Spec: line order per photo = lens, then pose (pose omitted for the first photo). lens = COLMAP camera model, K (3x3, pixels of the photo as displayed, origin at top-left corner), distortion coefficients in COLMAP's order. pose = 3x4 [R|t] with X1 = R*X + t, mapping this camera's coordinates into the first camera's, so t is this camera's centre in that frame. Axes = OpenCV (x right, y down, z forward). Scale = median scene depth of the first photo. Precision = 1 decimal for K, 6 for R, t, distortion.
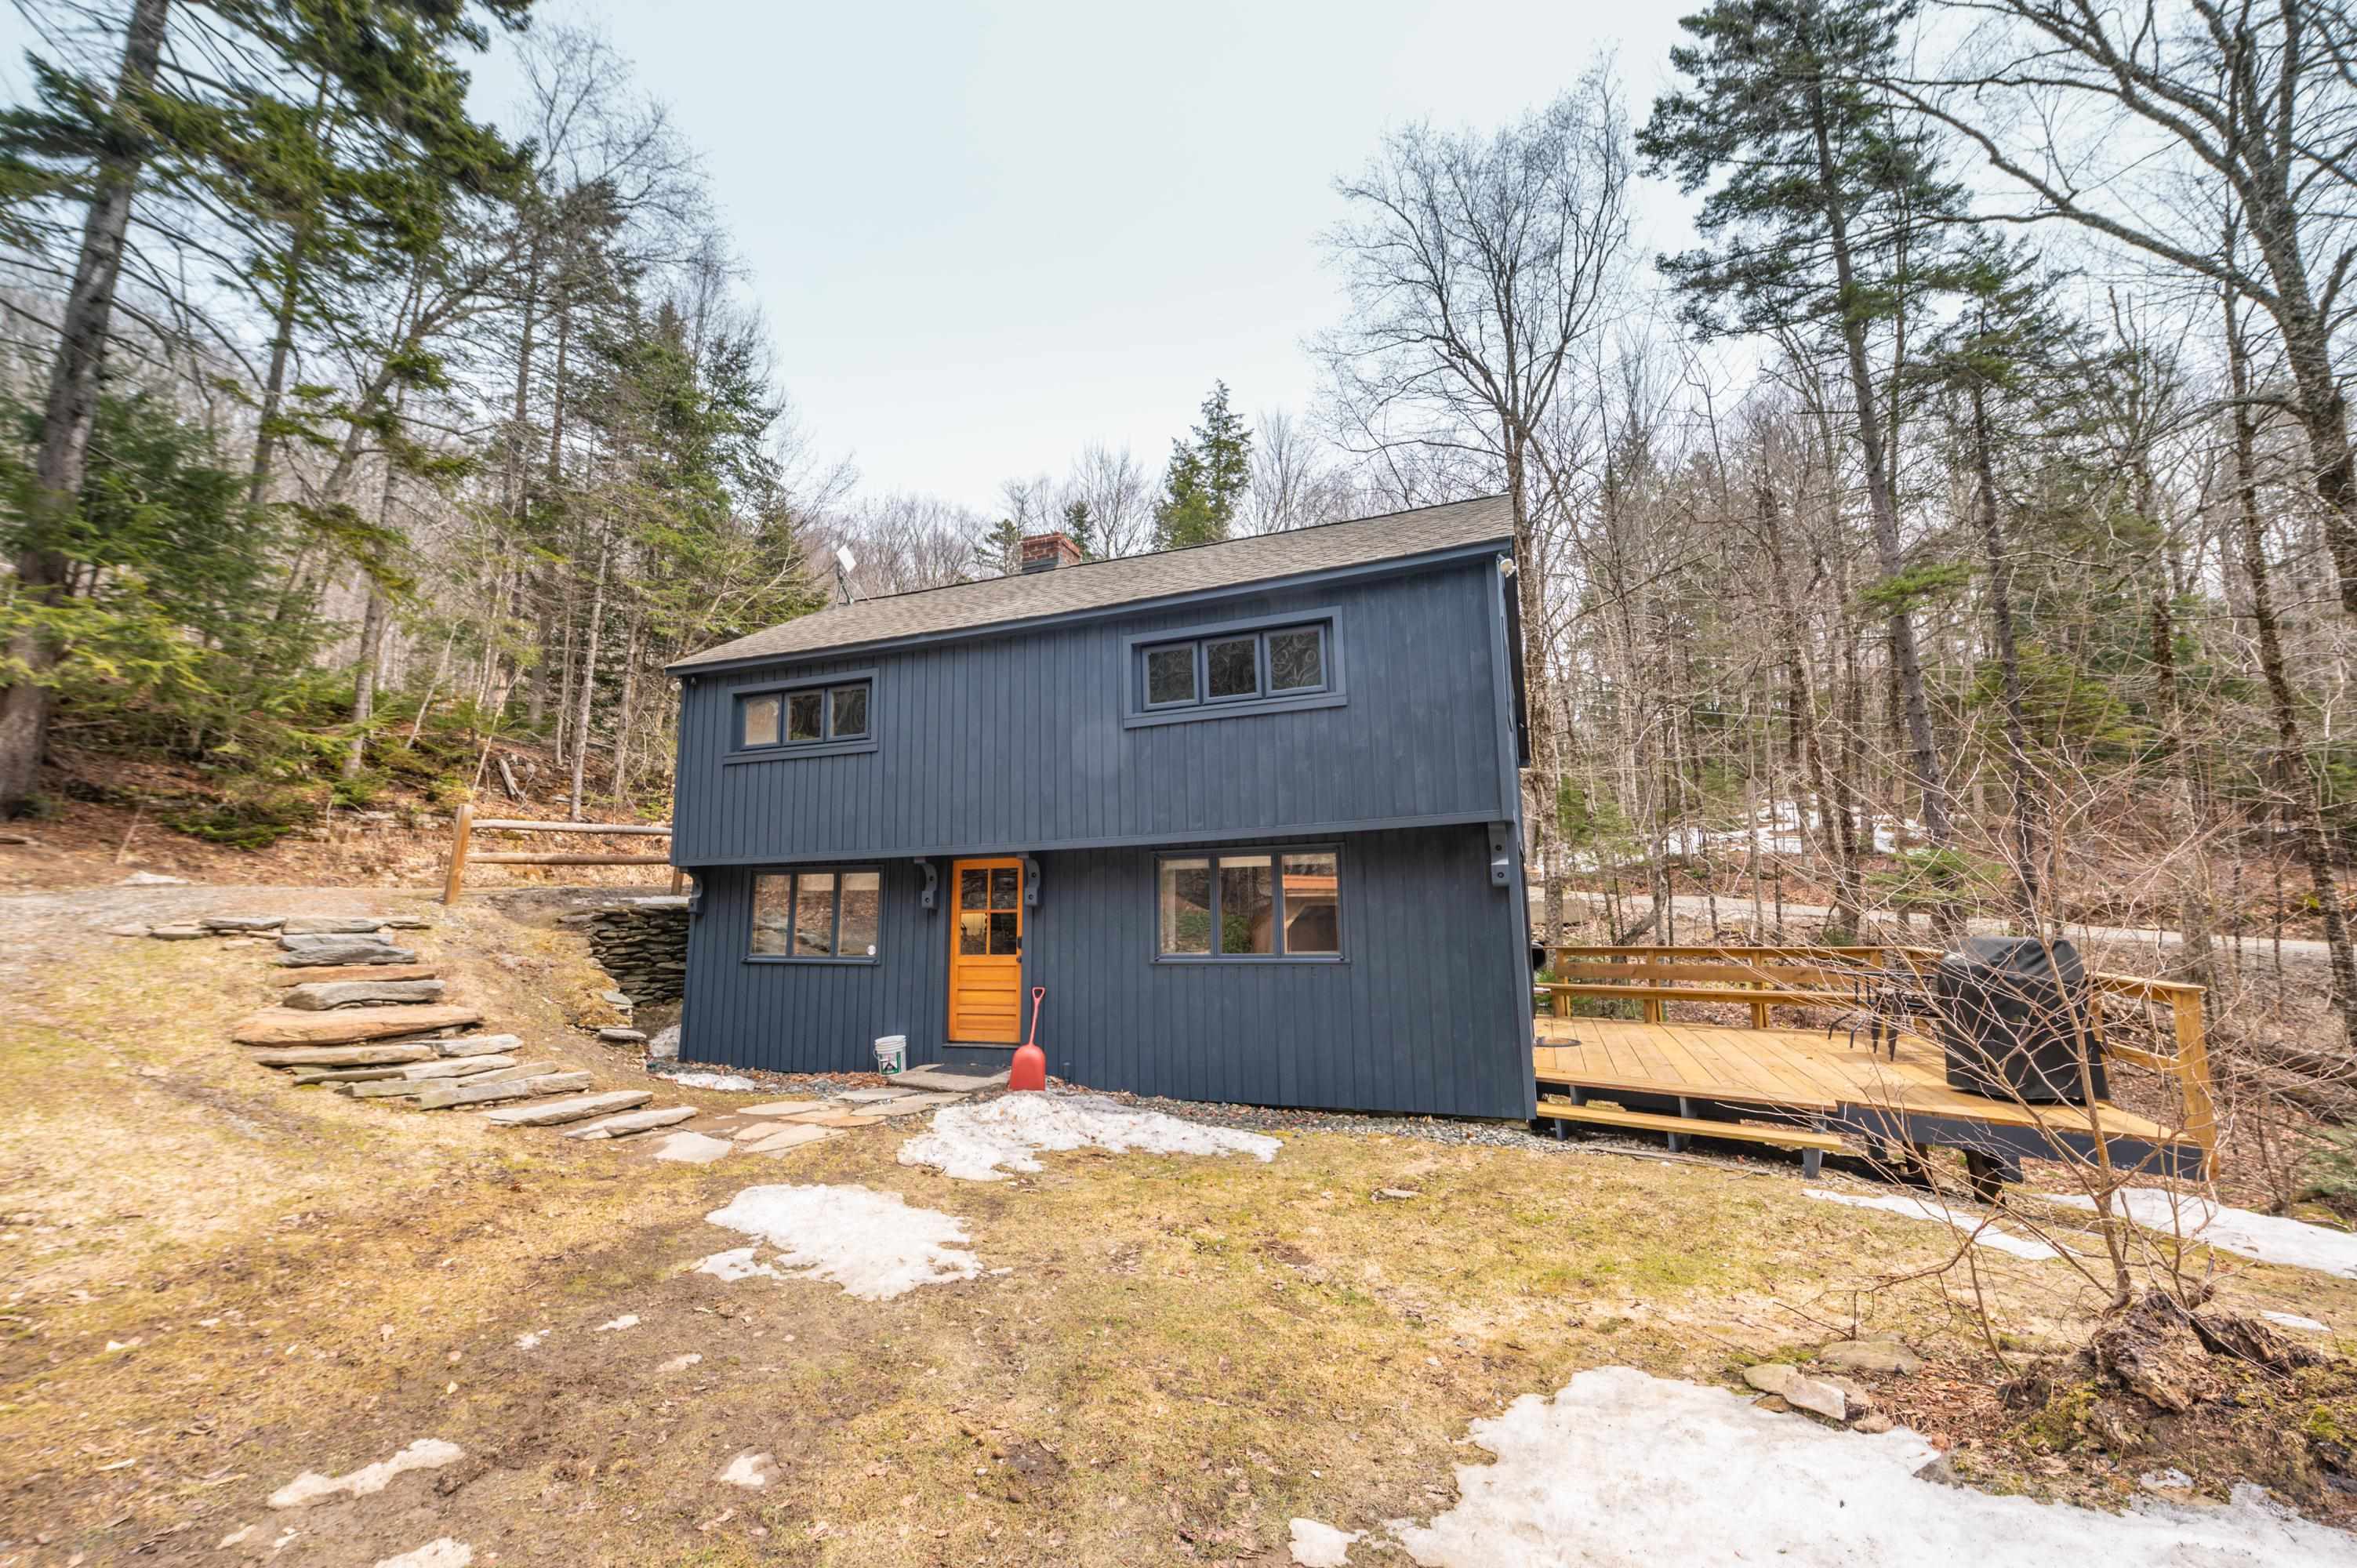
lens RADIAL K [[948.7, 0, 1180.0], [0, 948.7, 776.1], [0, 0, 1]] dist [-0.005225, -0.000206]
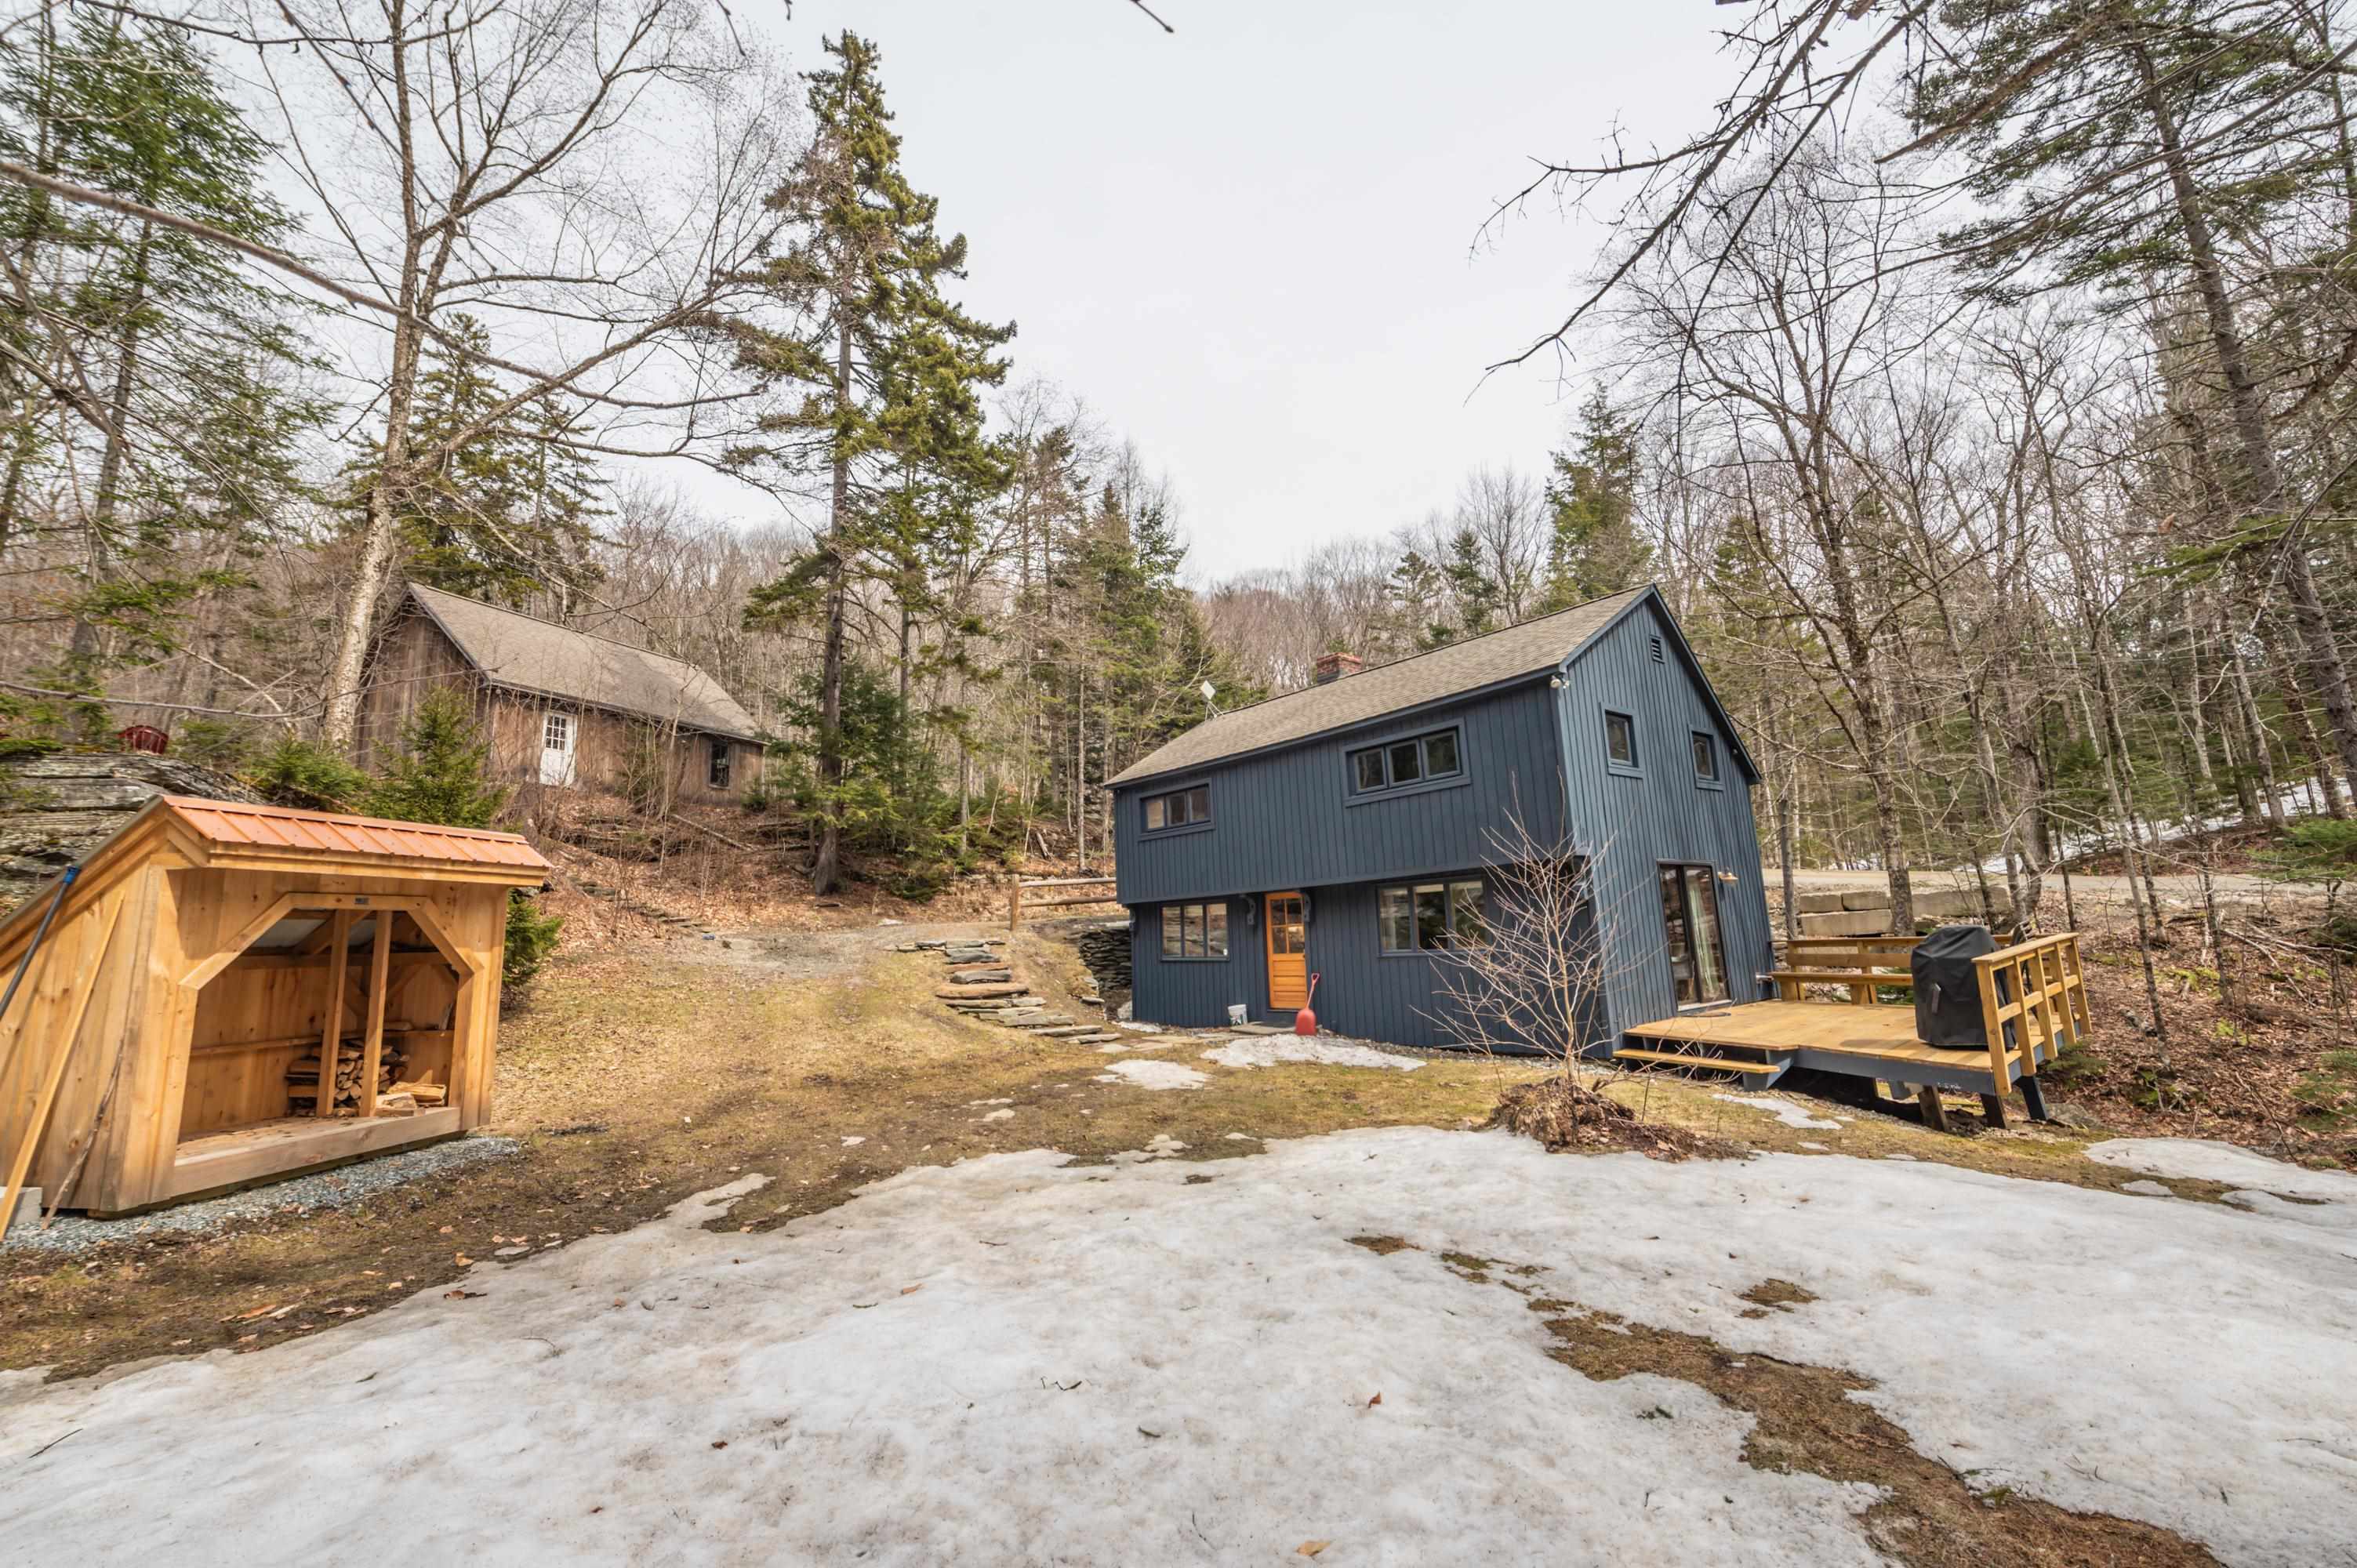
lens RADIAL K [[948.7, 0, 1180.0], [0, 948.7, 776.1], [0, 0, 1]] dist [-0.005225, -0.000206]
pose [[0.877729, -0.102659, -0.468032, 0.324131], [0.099464, 0.994539, -0.031613, -0.057958], [0.468721, -0.018805, 0.883146, -0.374112]]
